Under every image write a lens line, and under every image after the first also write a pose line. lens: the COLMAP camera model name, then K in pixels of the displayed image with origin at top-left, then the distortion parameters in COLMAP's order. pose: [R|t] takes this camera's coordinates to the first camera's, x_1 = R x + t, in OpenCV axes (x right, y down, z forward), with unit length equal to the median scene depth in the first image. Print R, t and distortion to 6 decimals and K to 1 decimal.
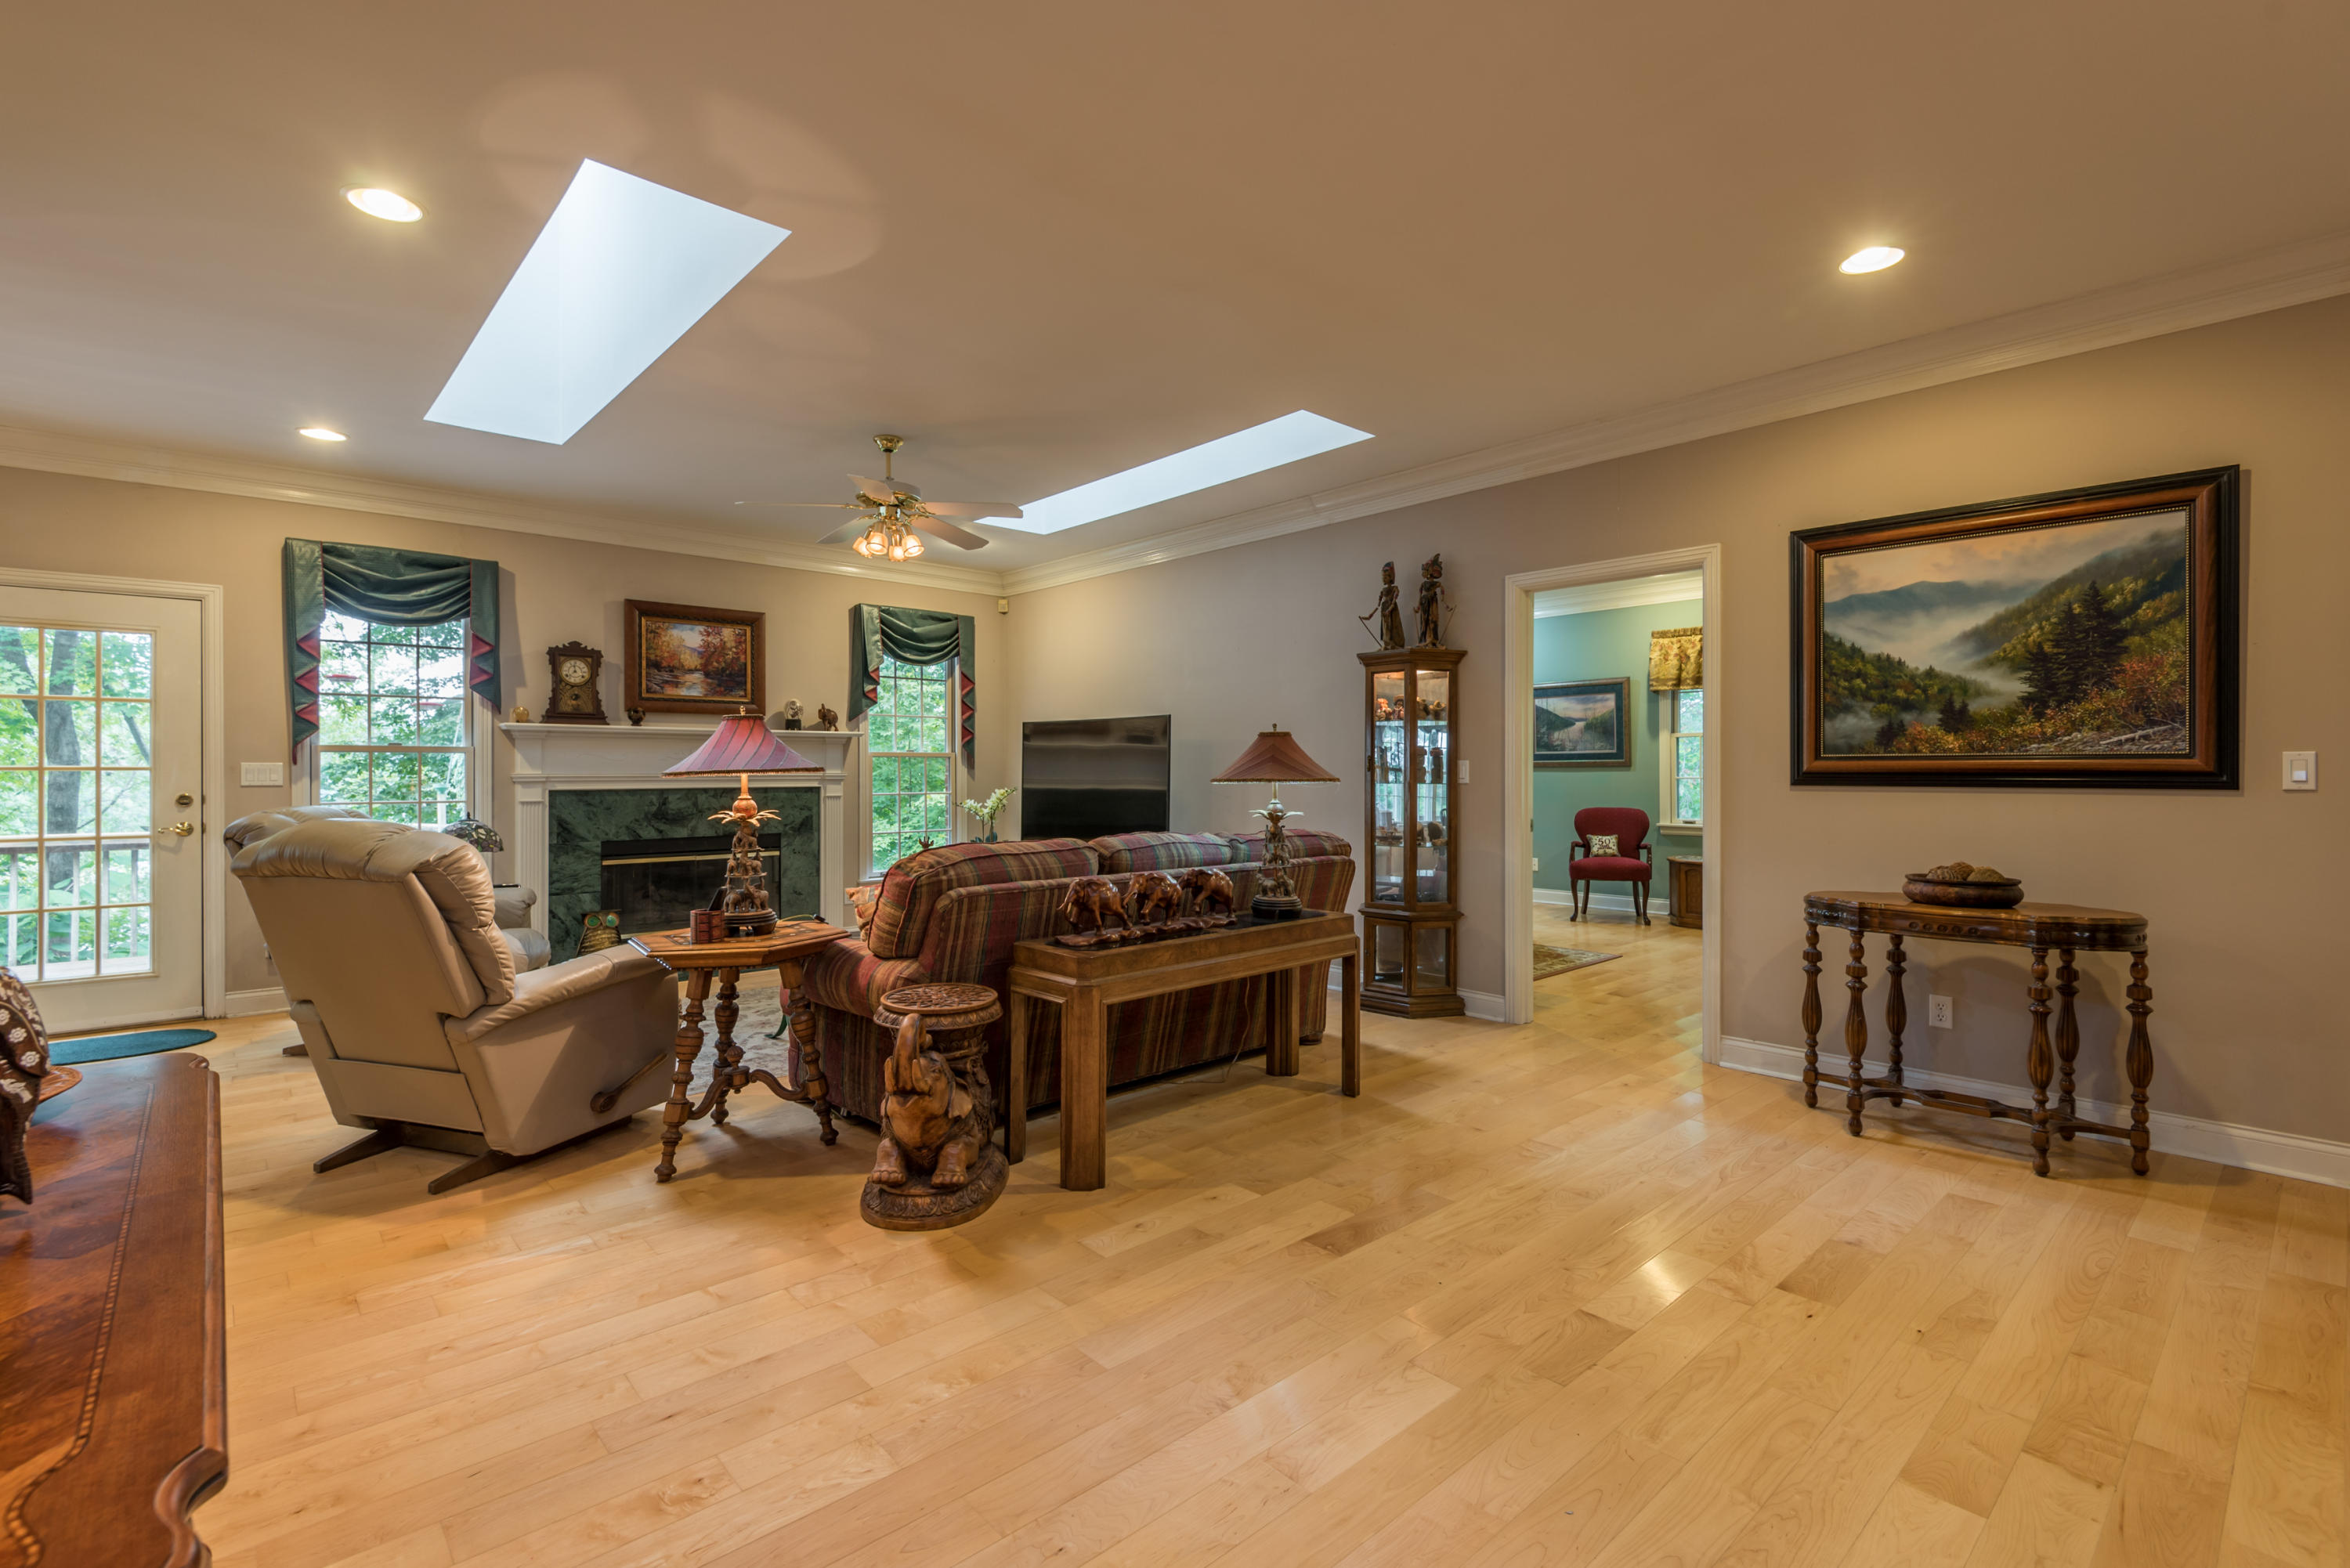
lens RADIAL K [[1072.9, 0, 1223.6], [0, 1072.9, 769.5], [0, 0, 1]] dist [0.016000, -0.003525]
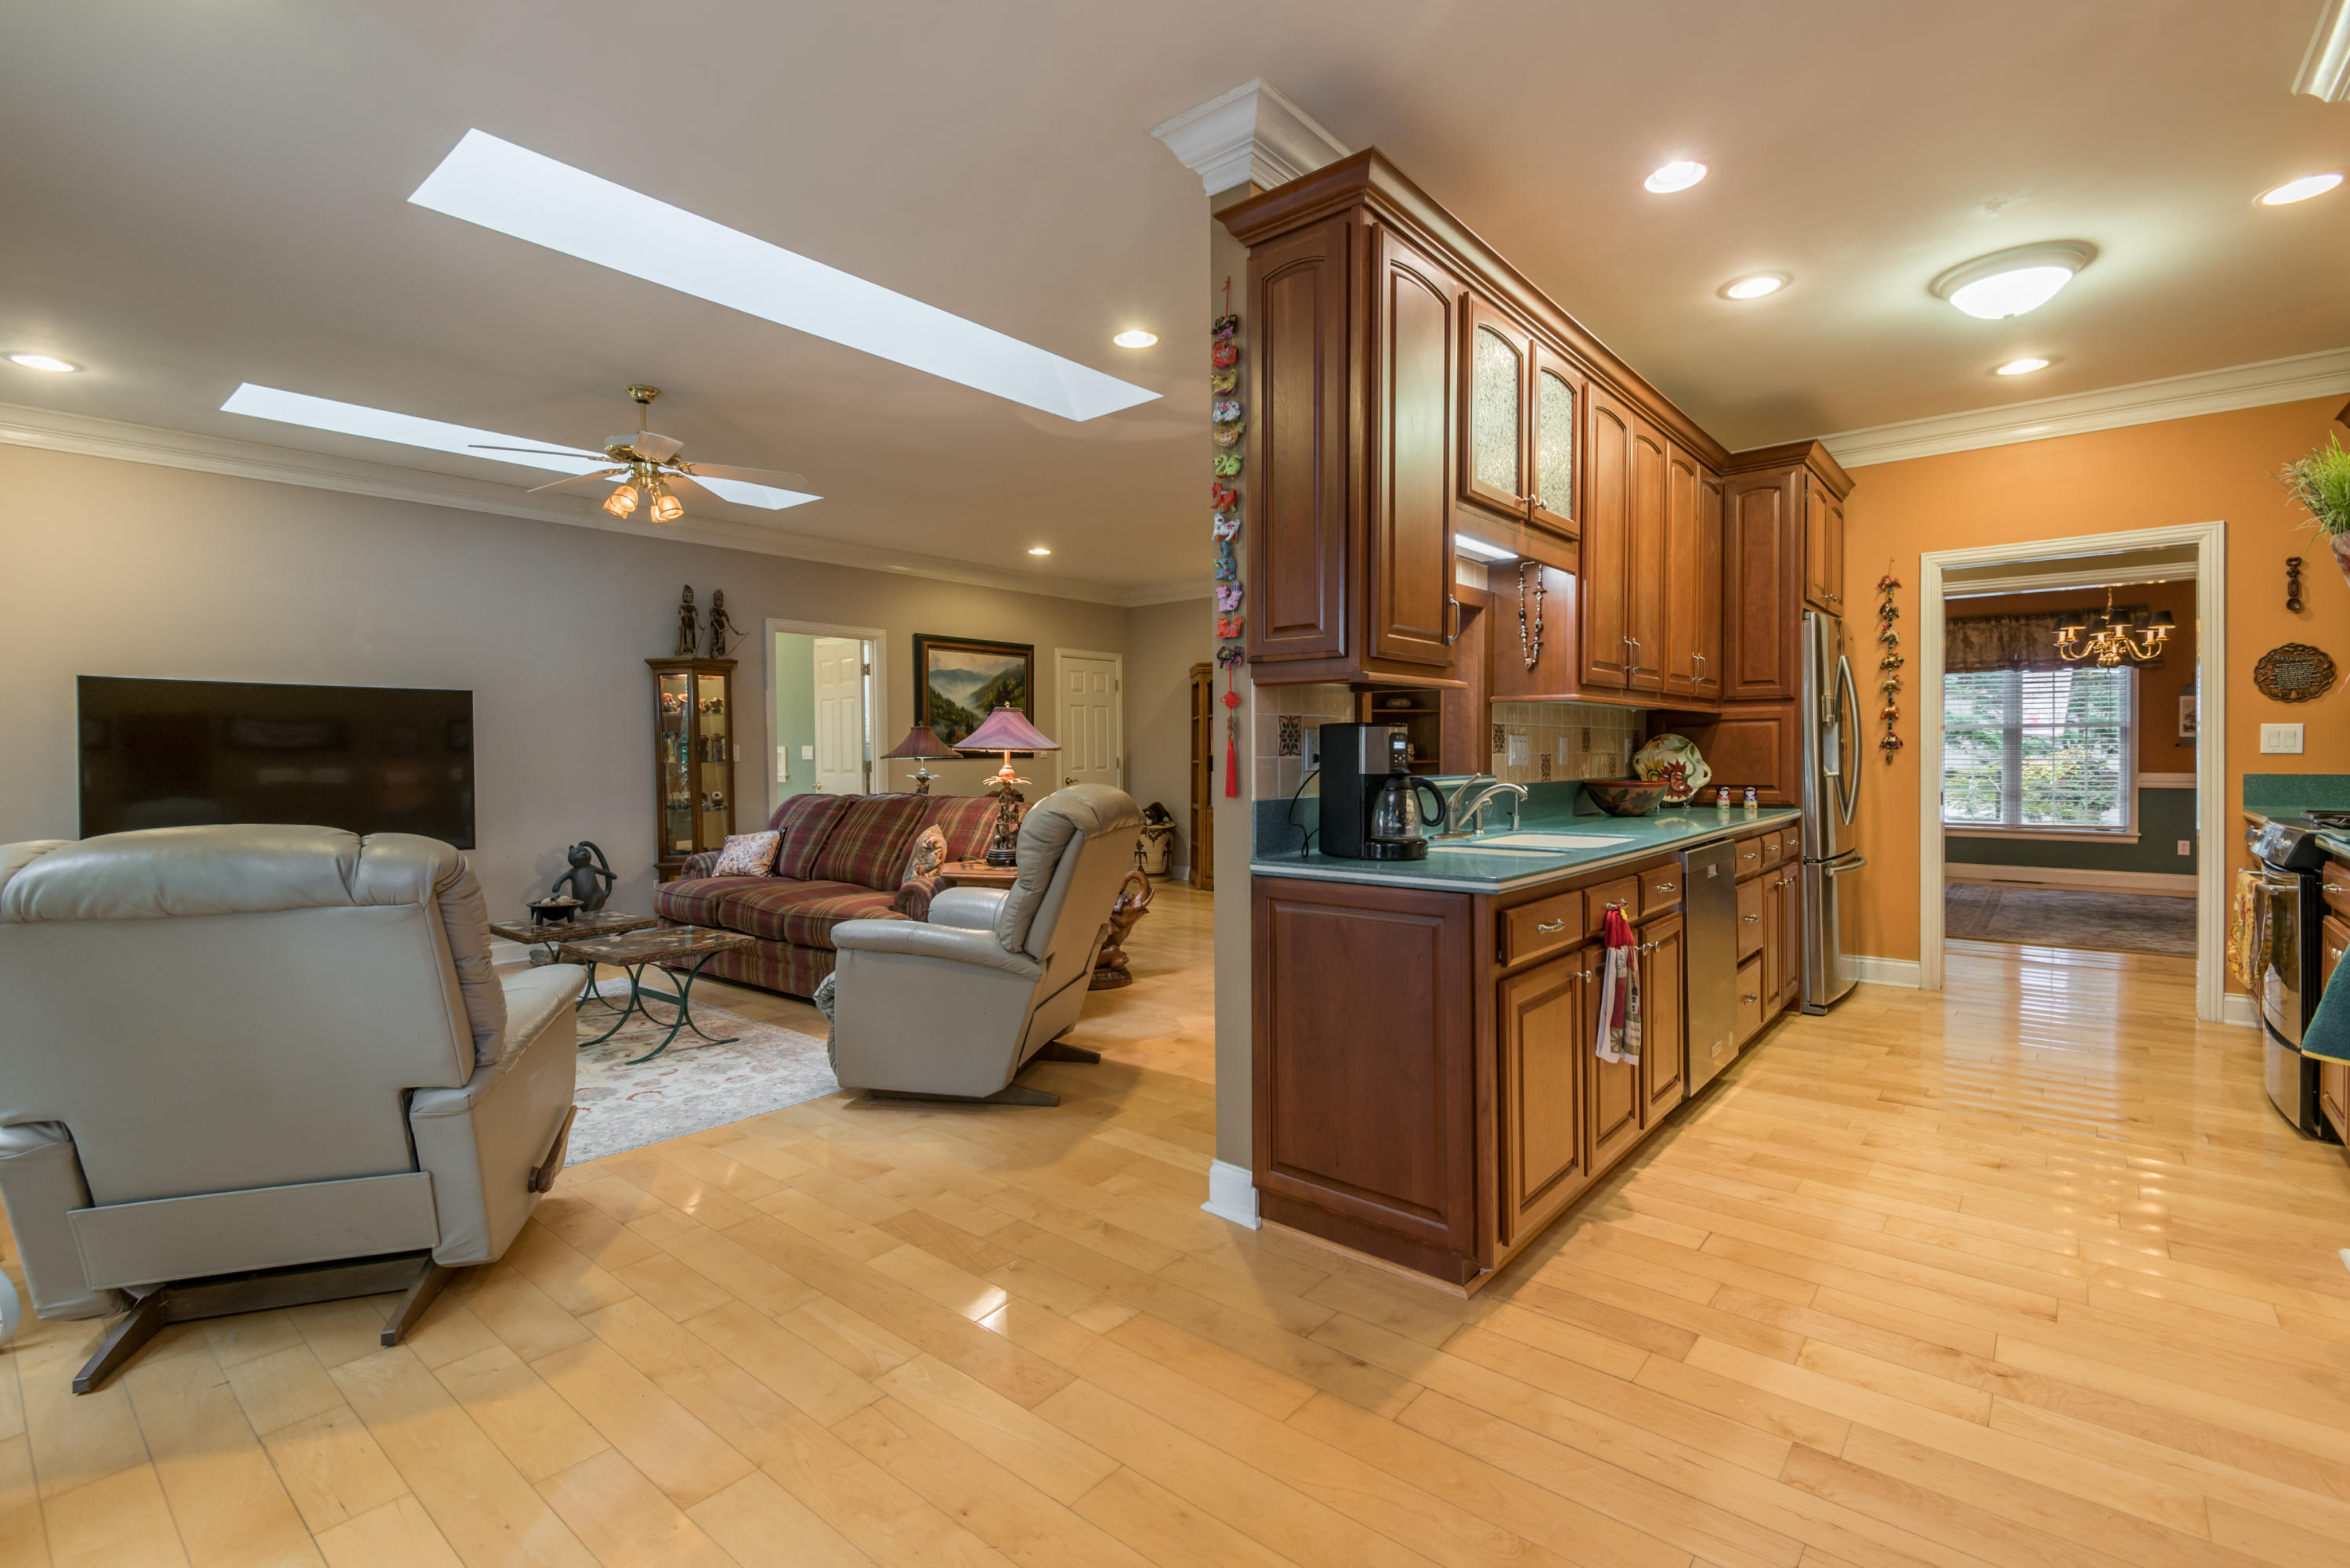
lens RADIAL K [[1072.9, 0, 1174.0], [0, 1072.9, 768.7], [0, 0, 1]] dist [0.016000, -0.003525]
pose [[-0.130544, -0.009045, 0.991401, -1.586204], [0.006103, 0.999932, 0.009926, 0.014547], [-0.991424, 0.007346, -0.130480, 0.837009]]
